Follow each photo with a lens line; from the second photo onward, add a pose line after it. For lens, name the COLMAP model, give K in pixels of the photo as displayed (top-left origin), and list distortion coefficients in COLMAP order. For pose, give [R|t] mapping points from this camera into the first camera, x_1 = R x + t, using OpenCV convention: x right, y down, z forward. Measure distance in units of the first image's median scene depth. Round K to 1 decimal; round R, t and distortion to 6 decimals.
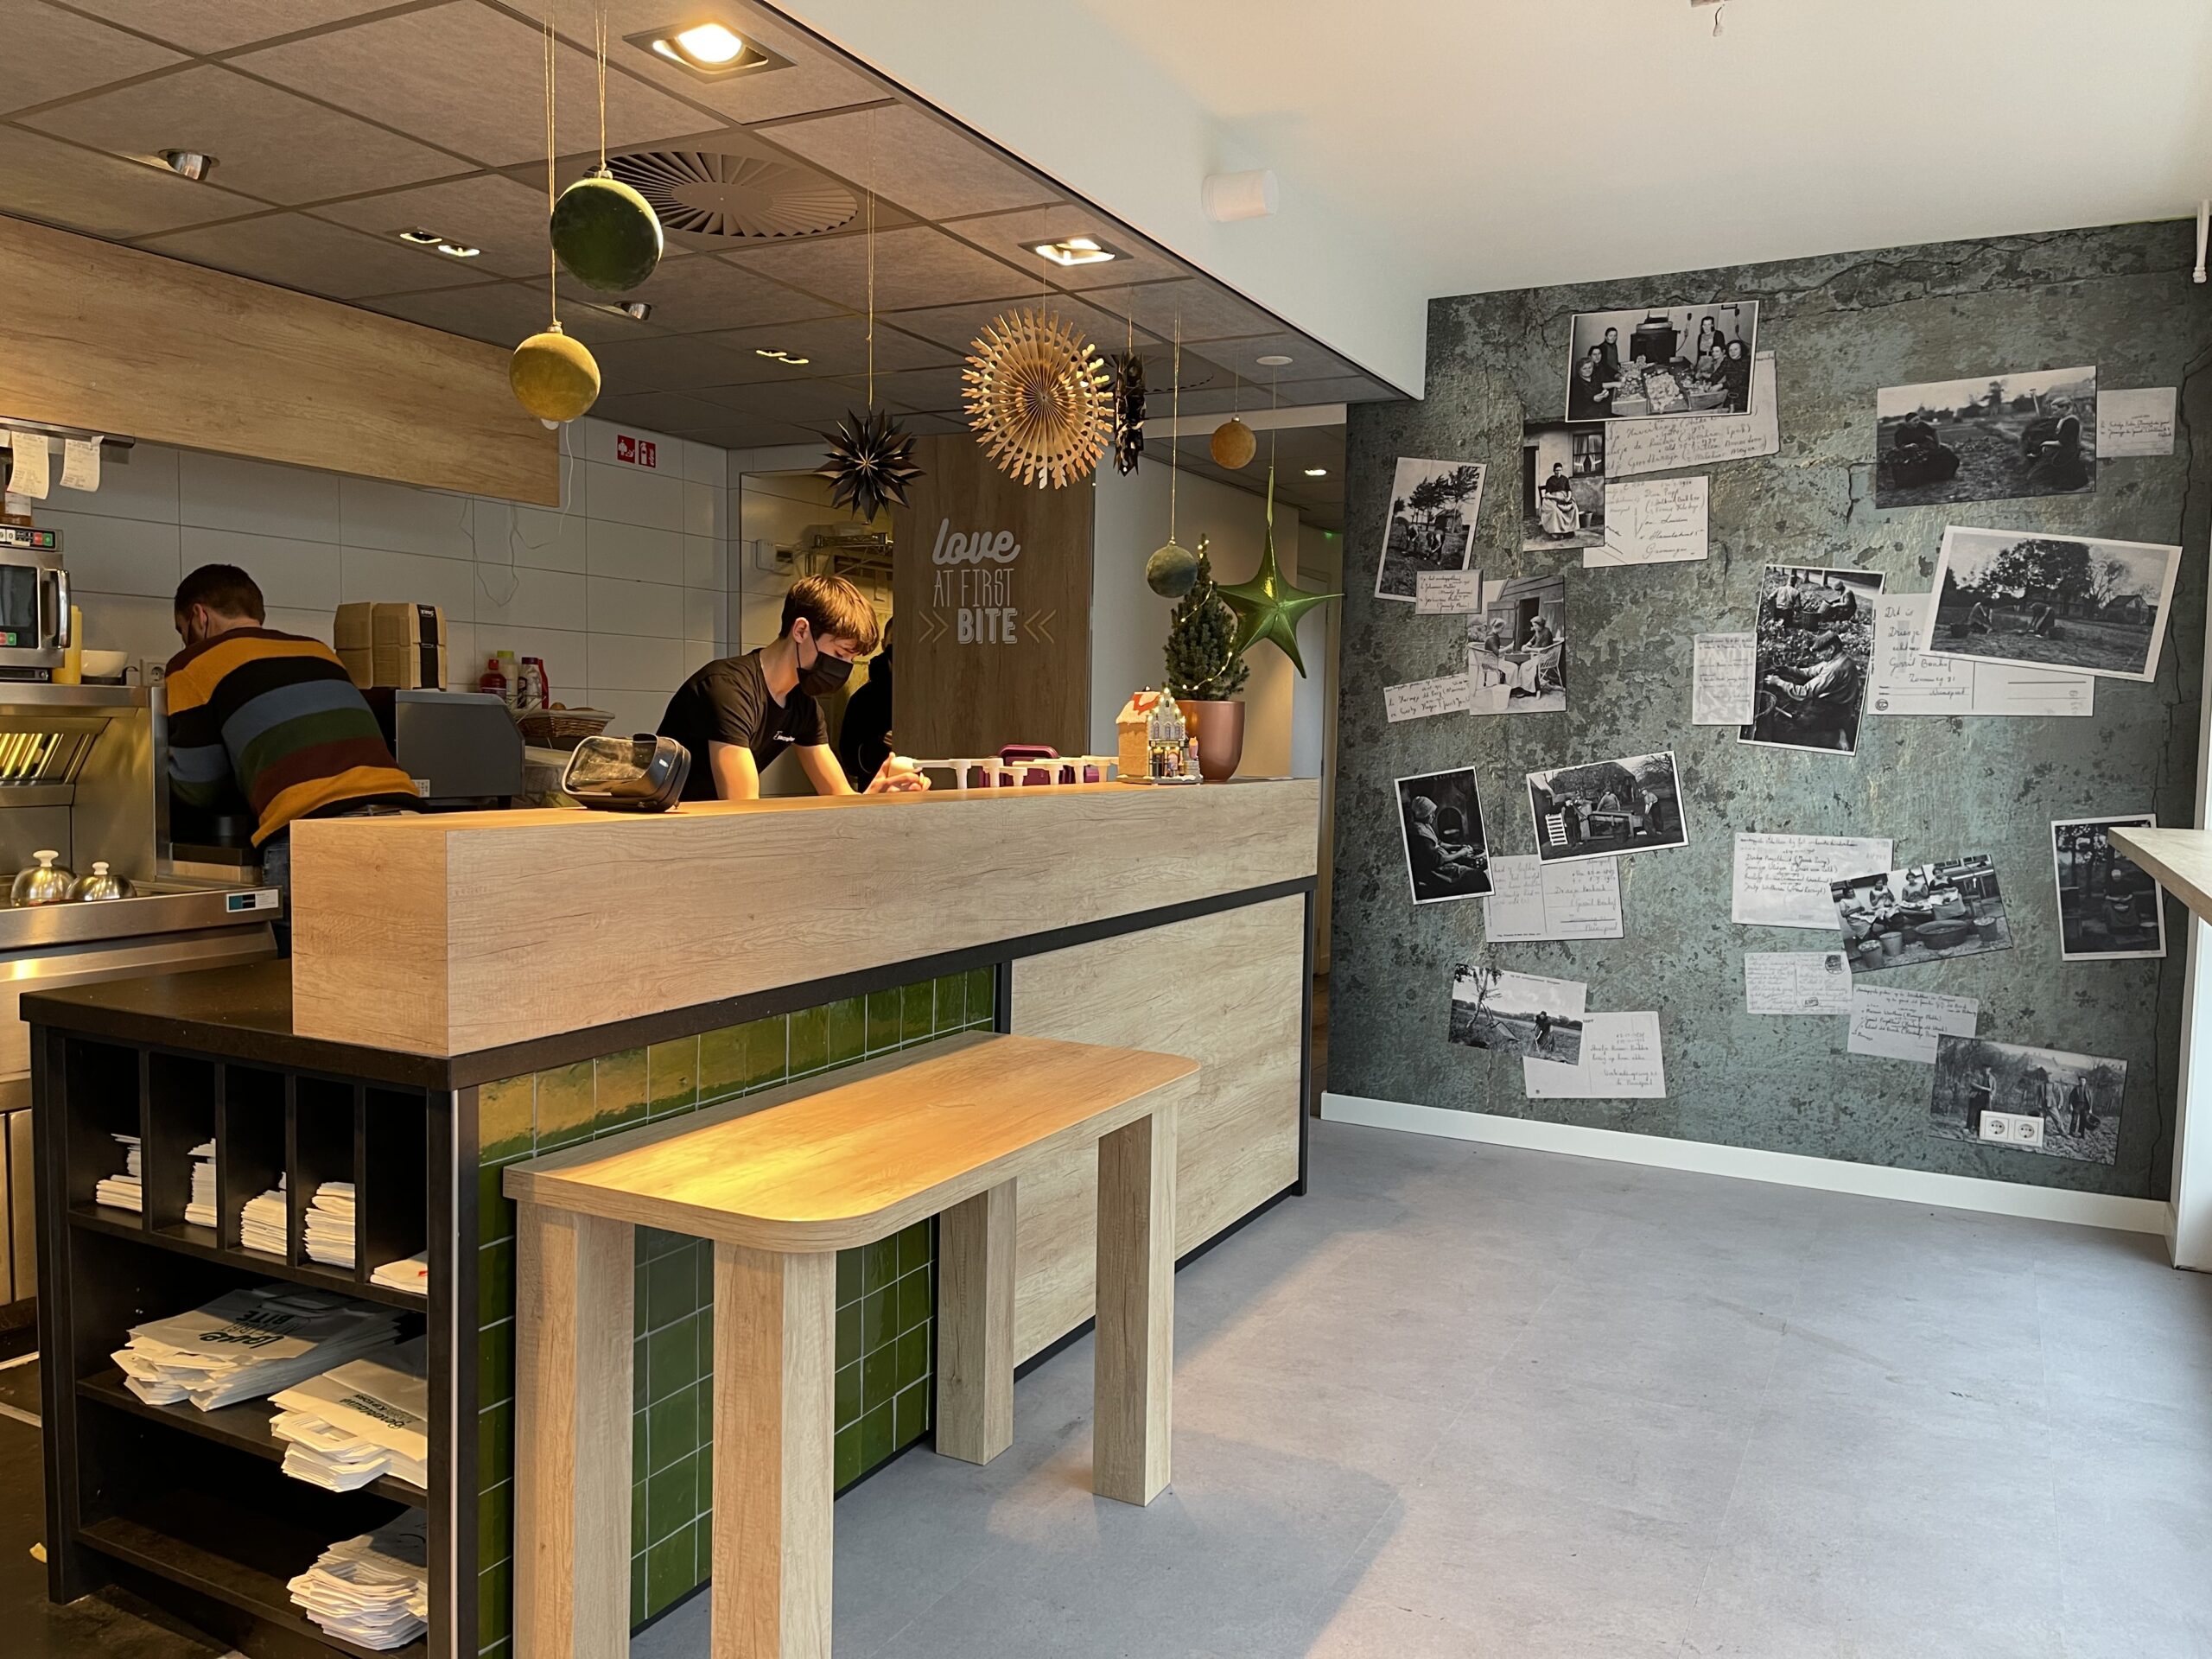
lens RADIAL K [[1694.1, 0, 1073.1], [0, 1694.1, 816.6], [0, 0, 1]] dist [0.059761, -0.056423]
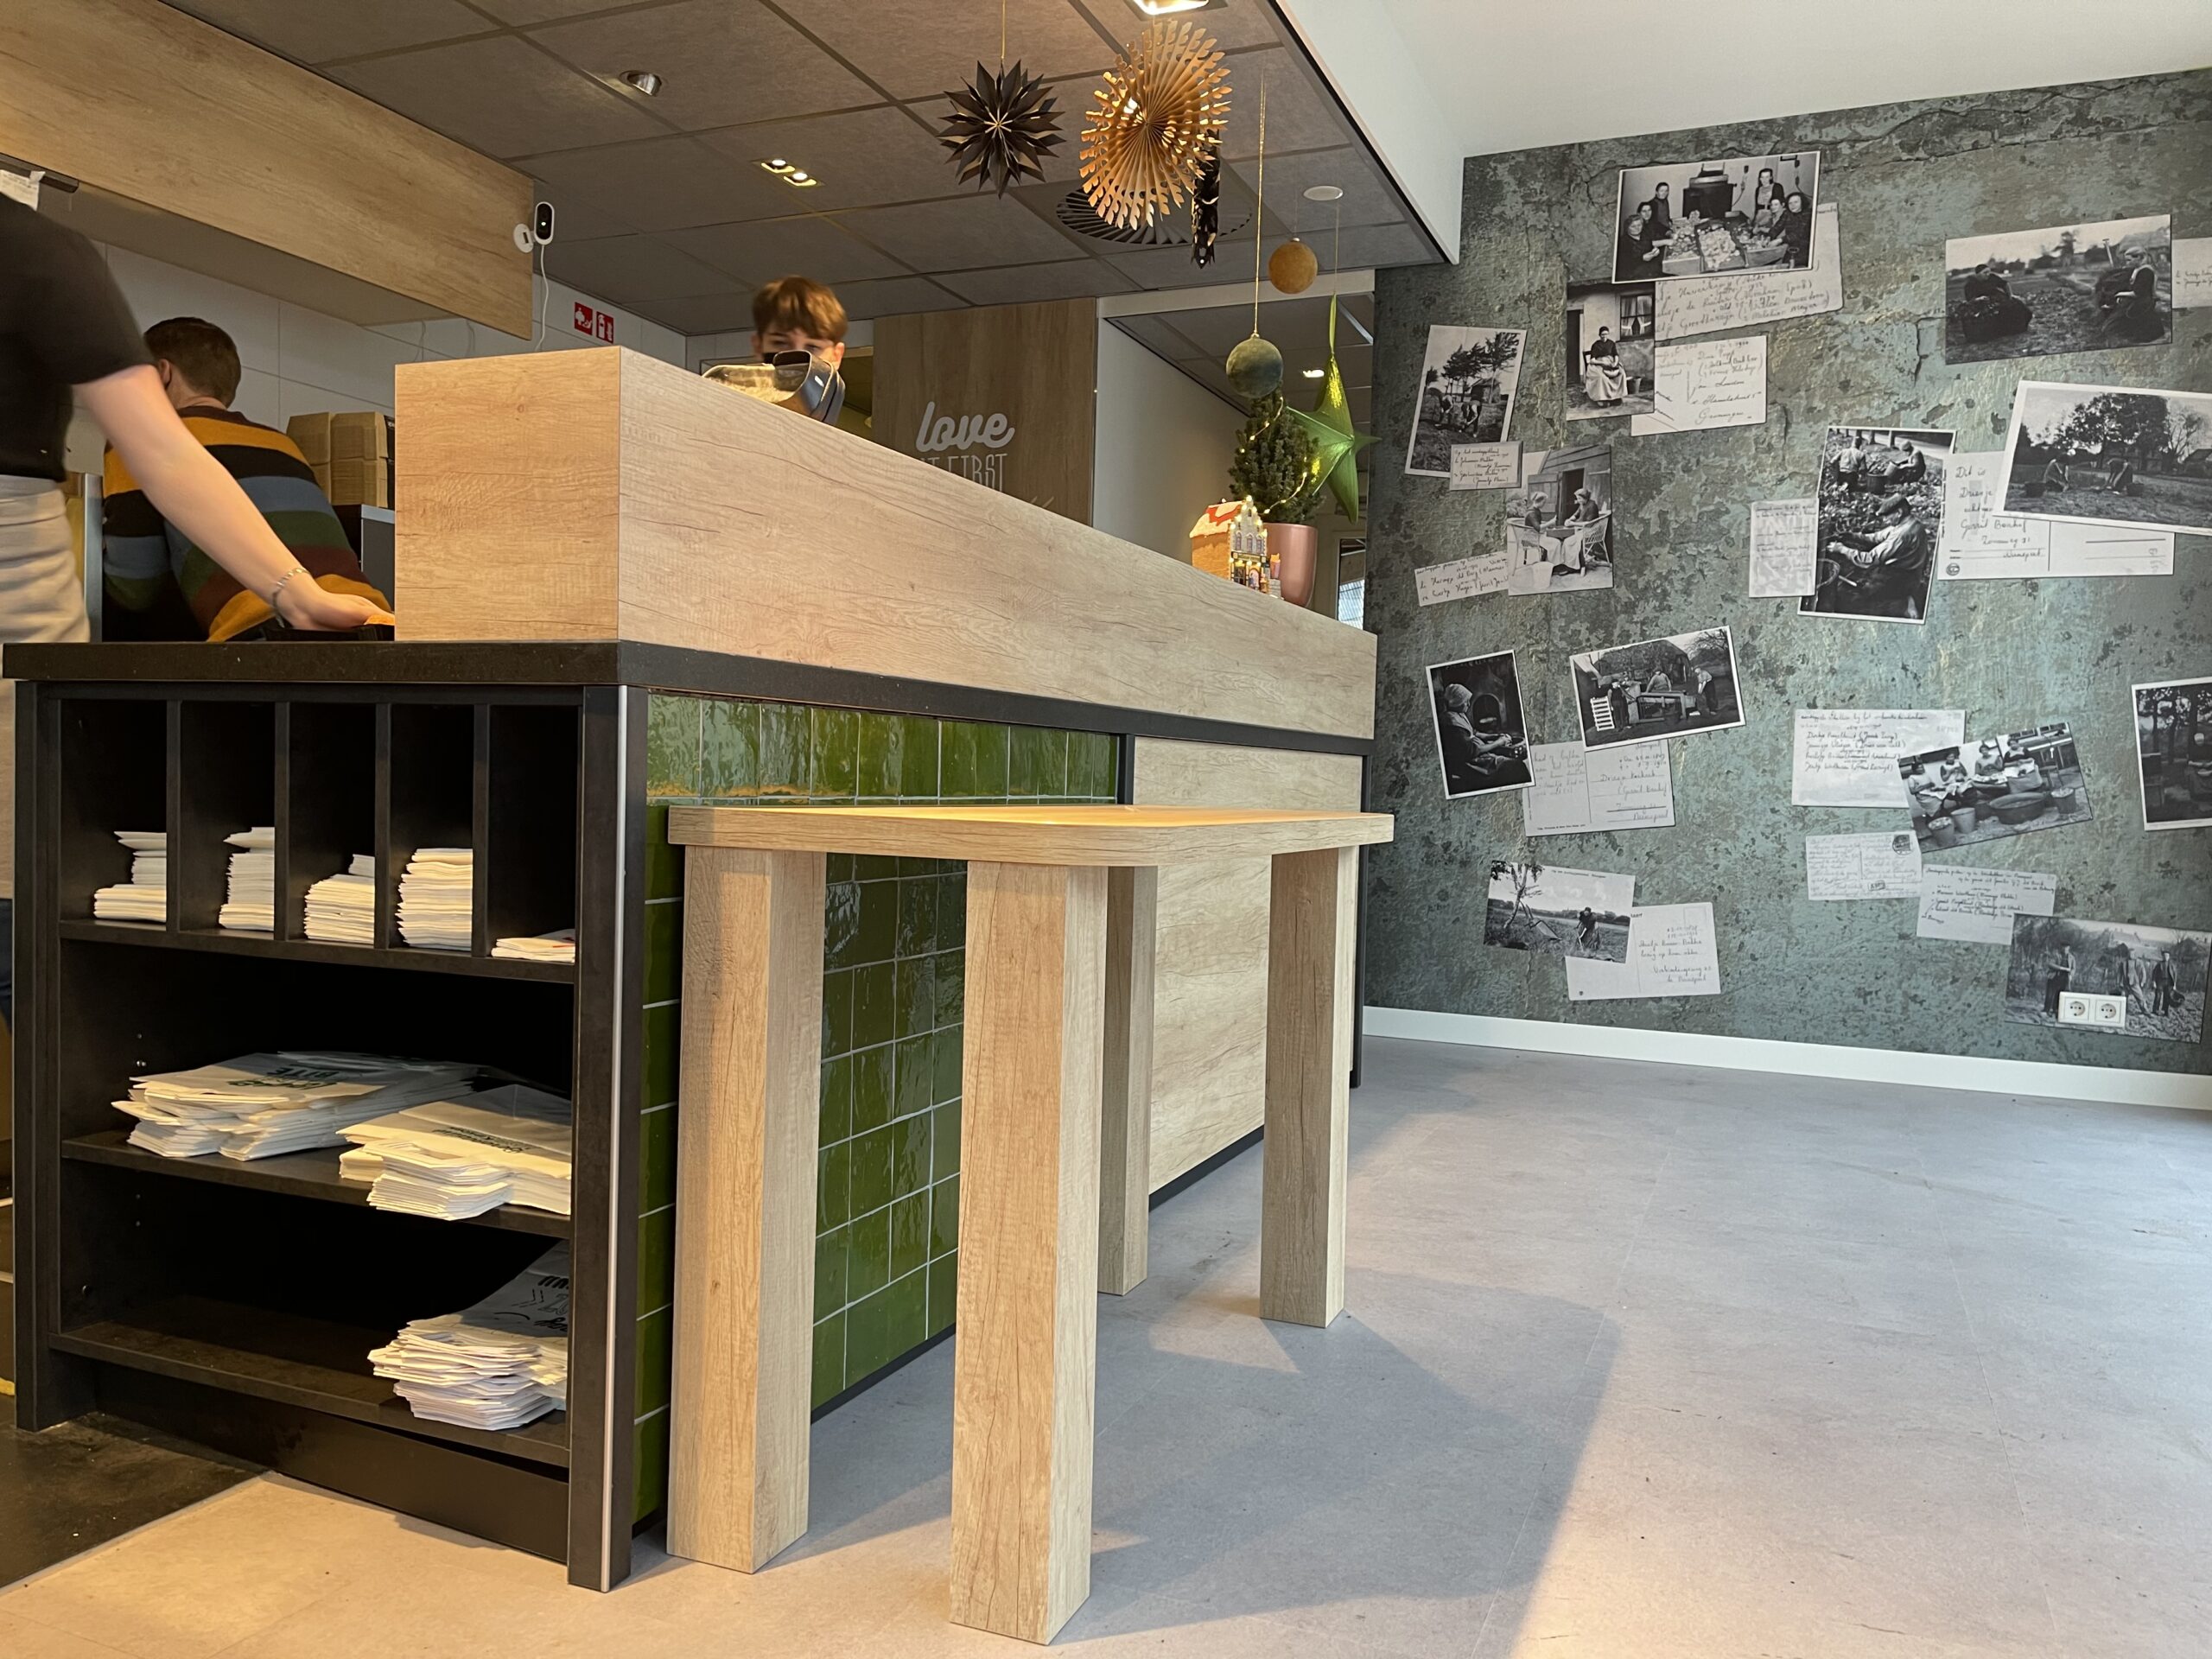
lens RADIAL K [[1694.1, 0, 1060.6], [0, 1694.1, 829.5], [0, 0, 1]] dist [0.059761, -0.056423]
pose [[0.996809, 0.006036, 0.079599, -0.098076], [-0.003723, 0.999567, -0.029172, 0.108846], [-0.079741, 0.028783, 0.996400, 0.090020]]
